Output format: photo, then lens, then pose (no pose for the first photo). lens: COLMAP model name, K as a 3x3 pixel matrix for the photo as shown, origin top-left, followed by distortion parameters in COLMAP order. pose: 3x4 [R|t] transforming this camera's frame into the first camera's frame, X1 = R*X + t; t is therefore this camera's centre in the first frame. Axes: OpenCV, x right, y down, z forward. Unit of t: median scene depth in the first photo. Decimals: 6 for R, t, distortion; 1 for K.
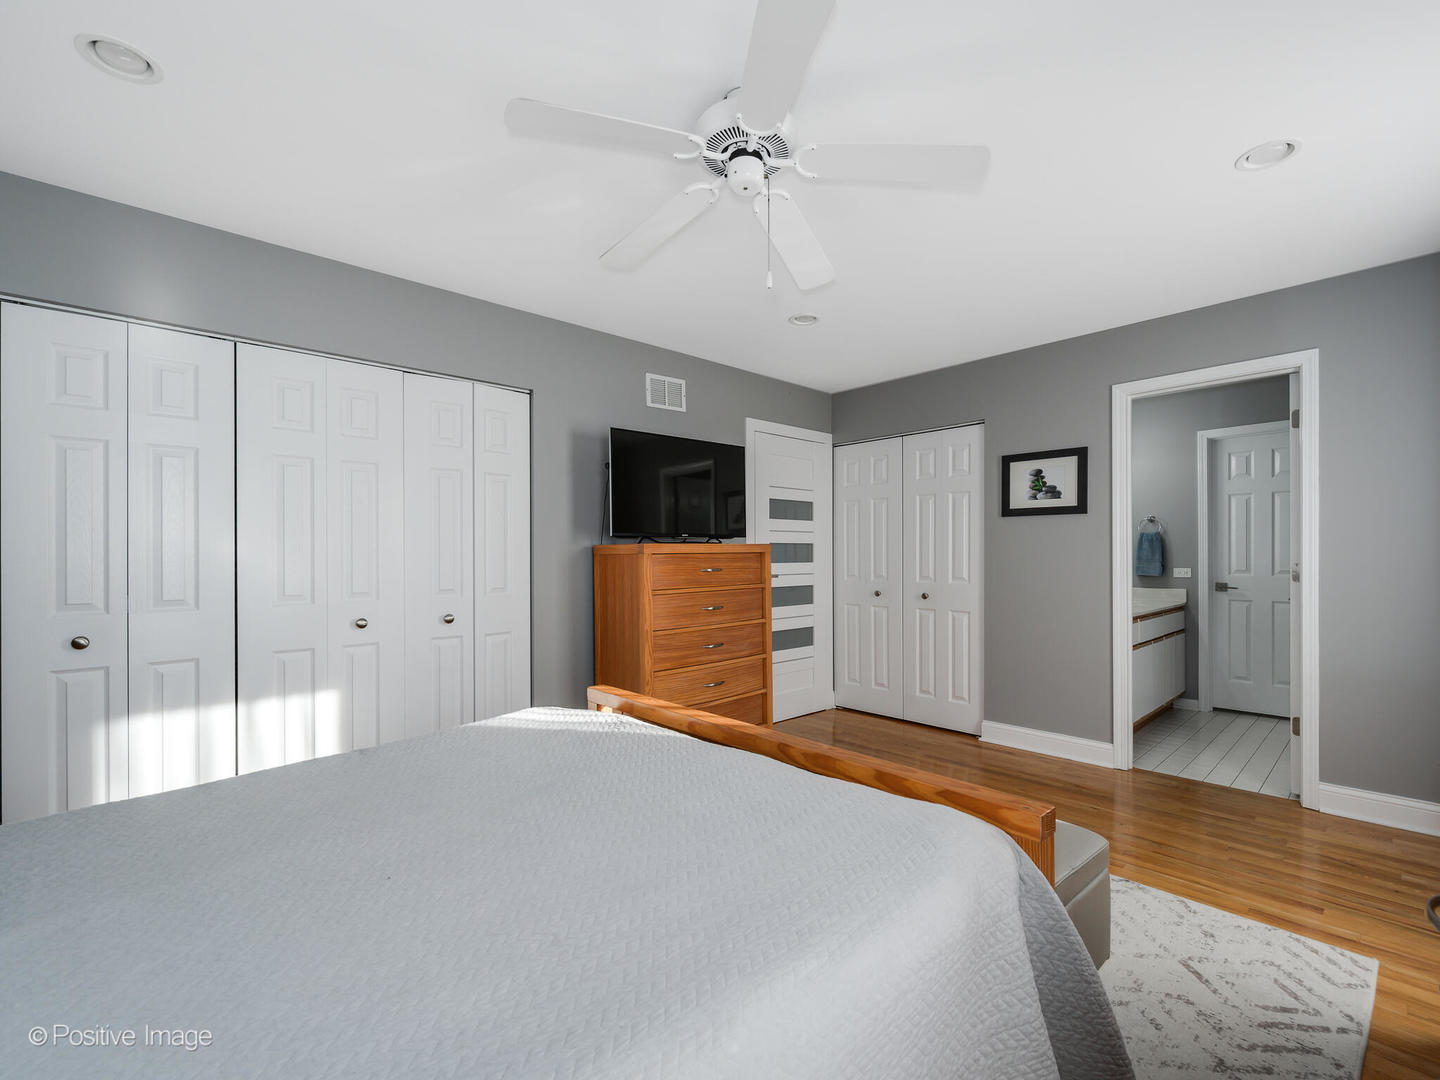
lens RADIAL K [[647.0, 0, 718.7], [0, 647.0, 547.6], [0, 0, 1]] dist [0.000779, 0.000015]
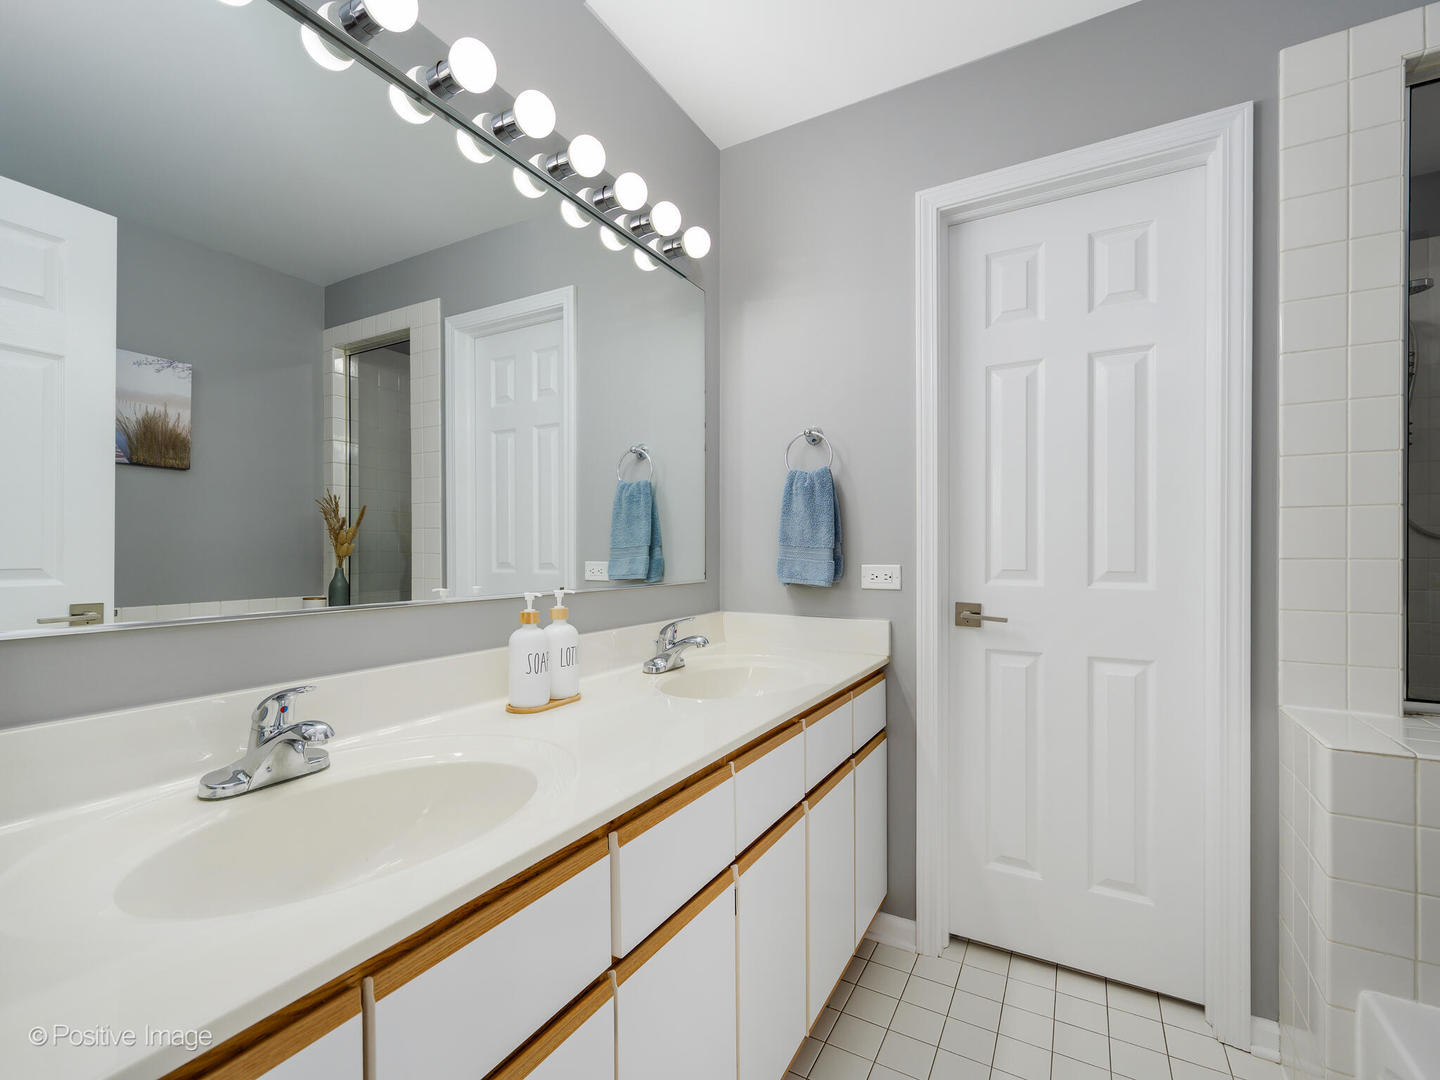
lens RADIAL K [[649.2, 0, 720.1], [0, 649.2, 547.6], [0, 0, 1]] dist [-0.000661, -0.000046]
pose [[0.954238, 0.005113, 0.299005, 0.523252], [-0.004238, 0.999985, -0.003575, 0.024013], [-0.299019, 0.002145, 0.954245, 0.680208]]
